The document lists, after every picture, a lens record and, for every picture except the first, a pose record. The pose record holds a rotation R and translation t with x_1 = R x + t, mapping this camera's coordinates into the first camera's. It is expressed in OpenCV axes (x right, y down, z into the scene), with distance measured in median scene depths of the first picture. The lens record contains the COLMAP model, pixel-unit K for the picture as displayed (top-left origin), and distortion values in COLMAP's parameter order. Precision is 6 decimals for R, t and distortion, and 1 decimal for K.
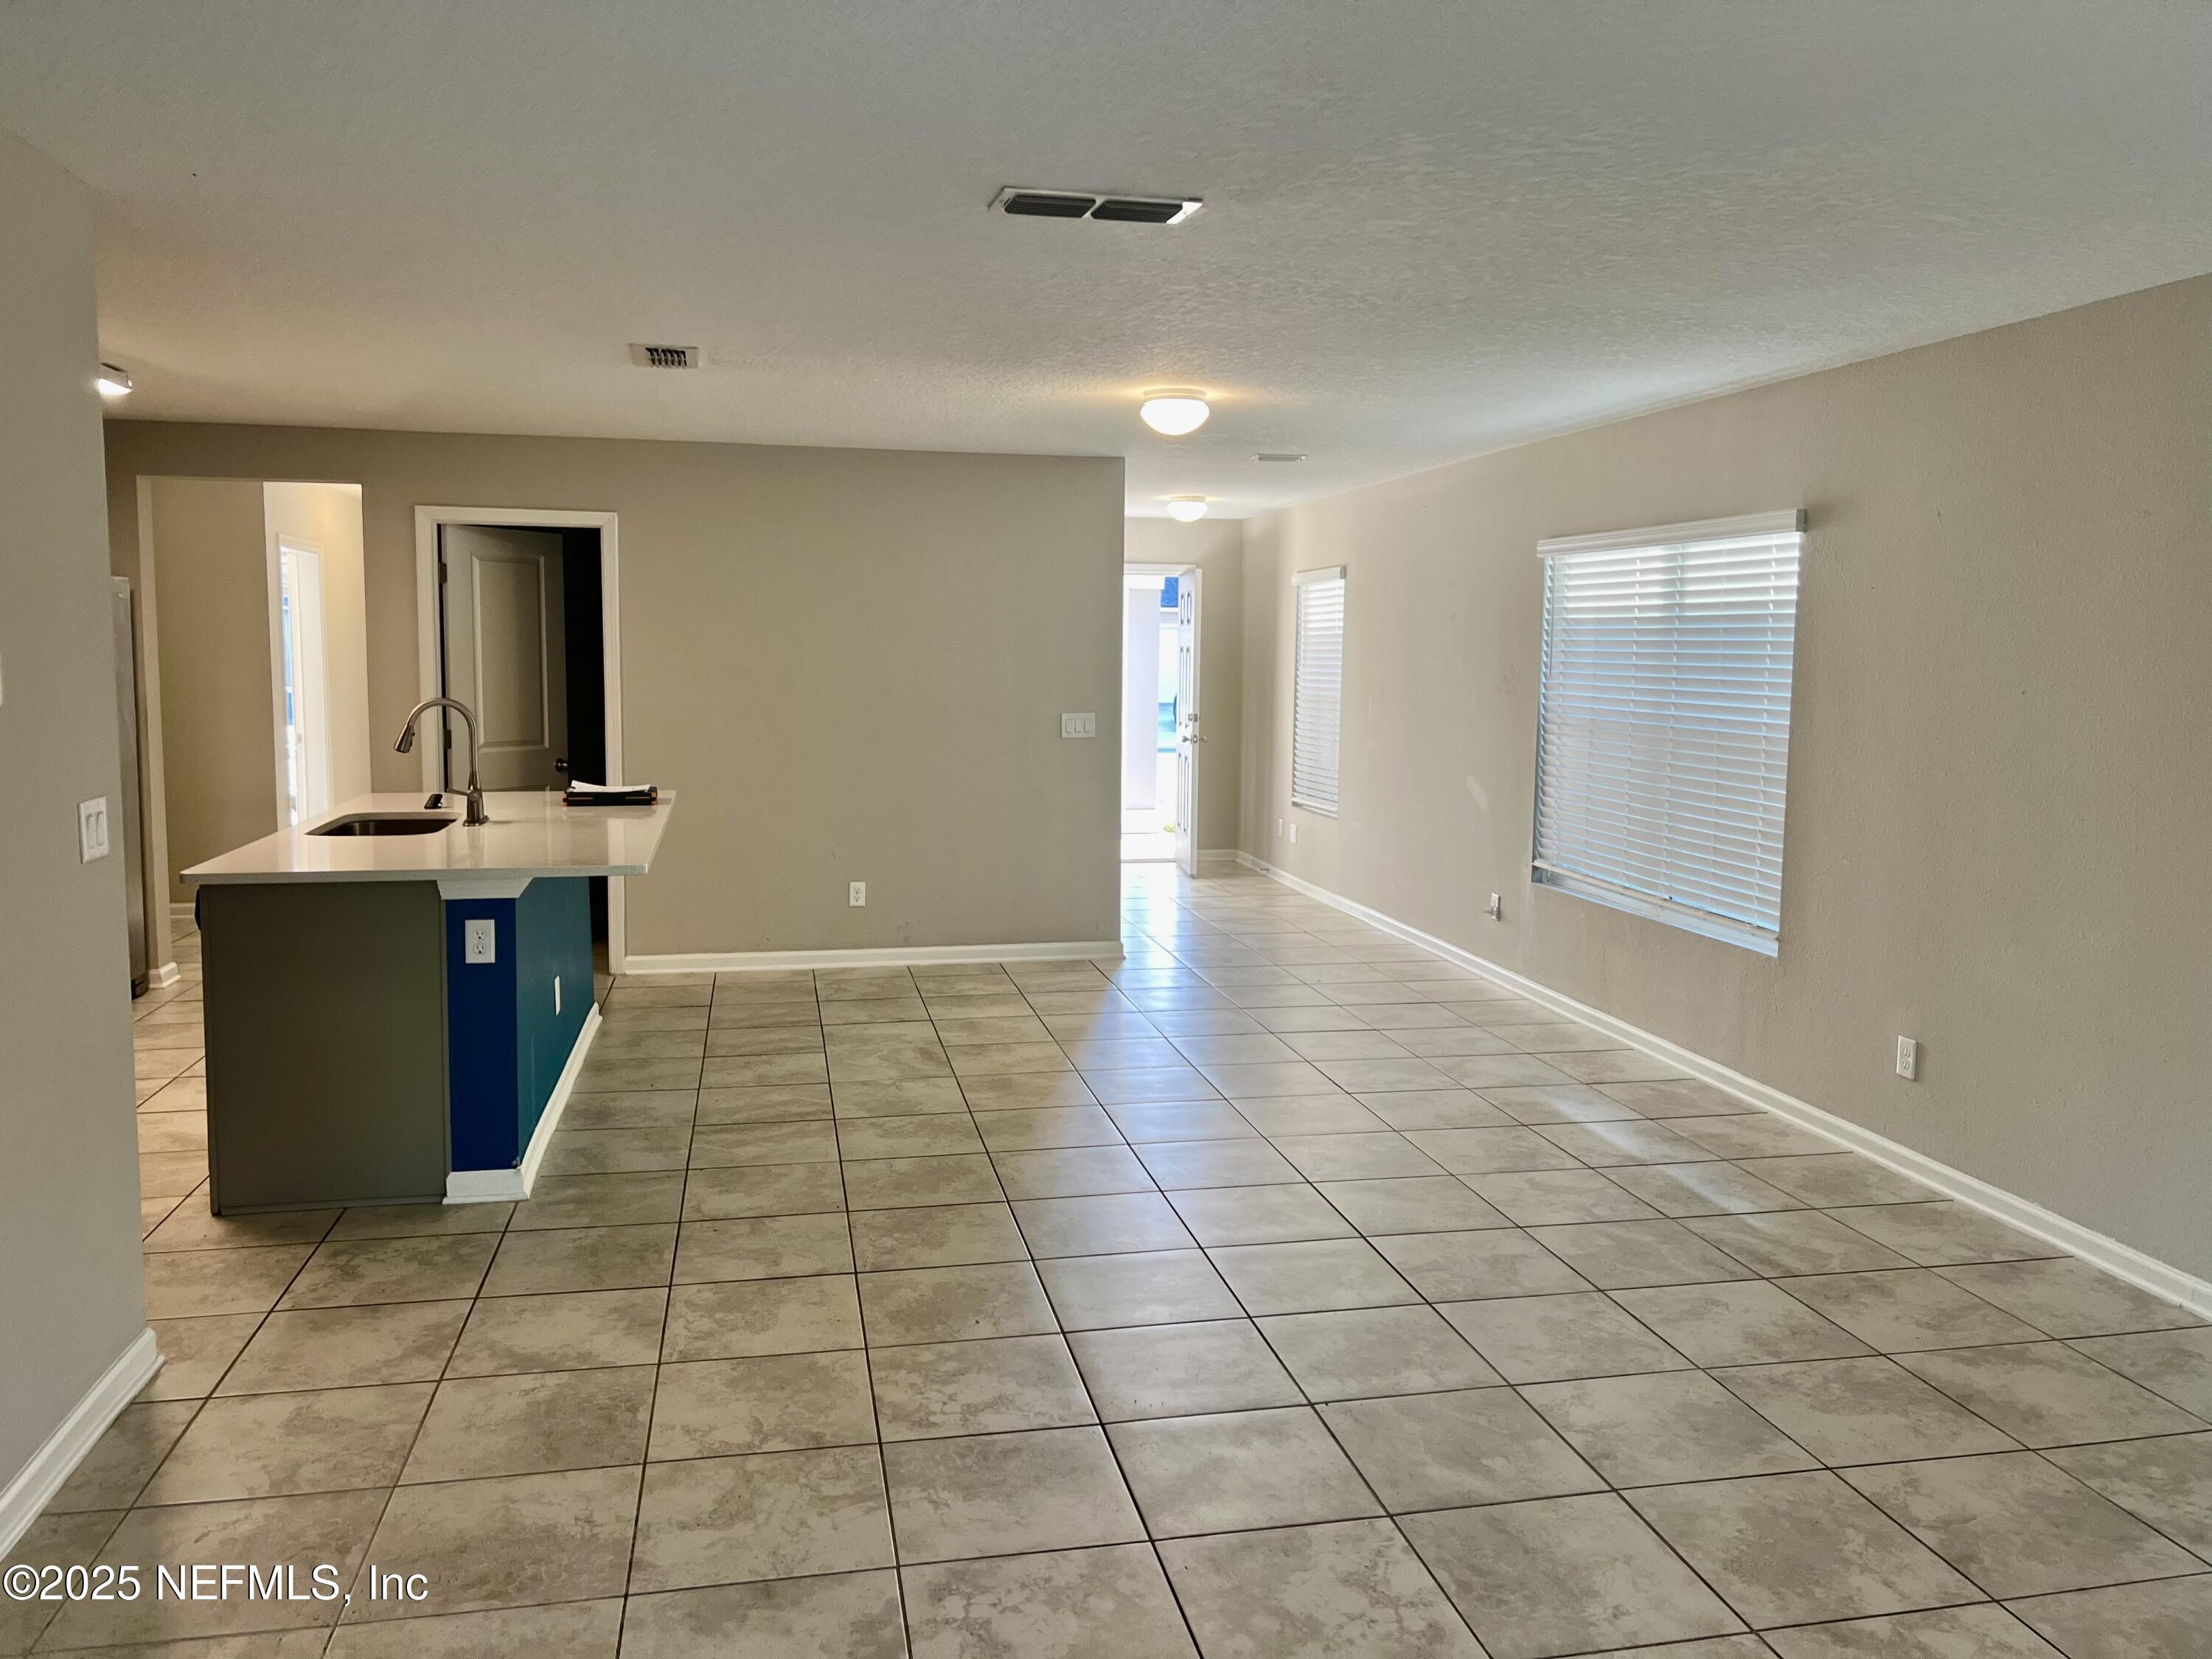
lens RADIAL K [[1642.8, 0, 1114.0], [0, 1642.8, 835.3], [0, 0, 1]] dist [0.004421, -0.011841]
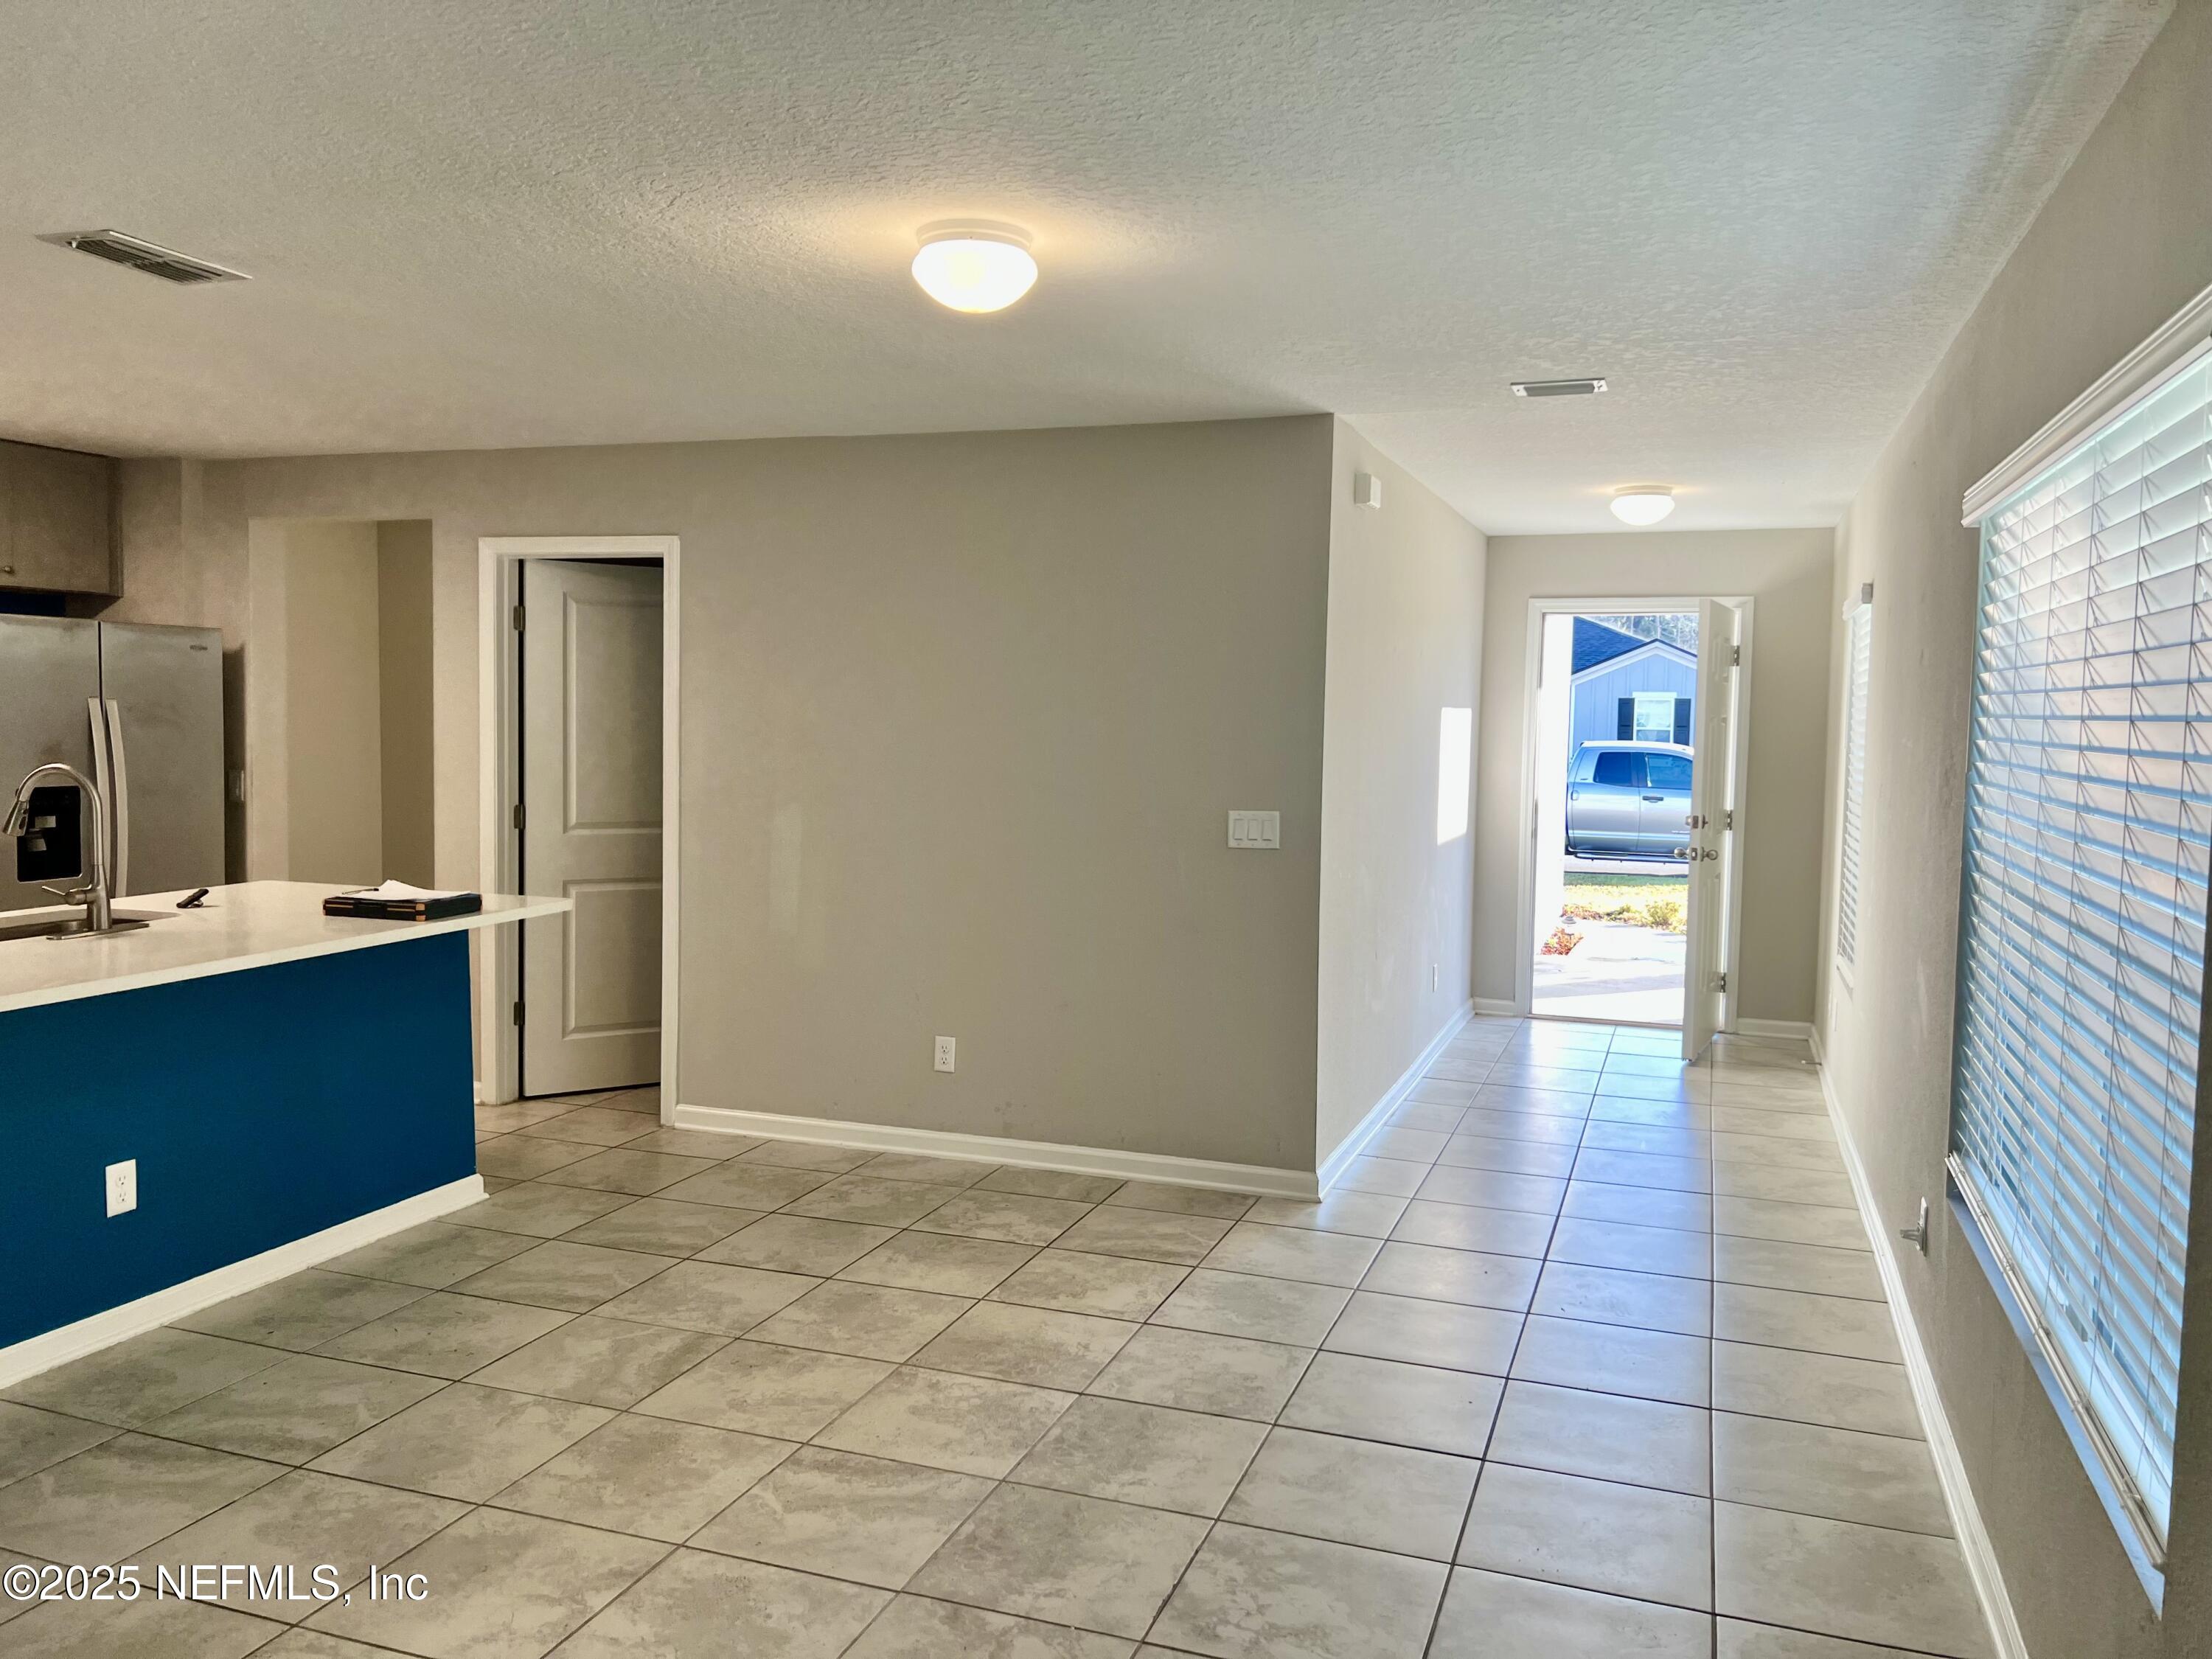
lens RADIAL K [[1642.8, 0, 1101.3], [0, 1642.8, 814.8], [0, 0, 1]] dist [0.004421, -0.011841]
pose [[0.850859, 0.035230, -0.524212, 0.284939], [-0.065835, 0.997034, -0.039852, -0.046013], [0.521254, 0.068420, 0.850655, 0.448465]]
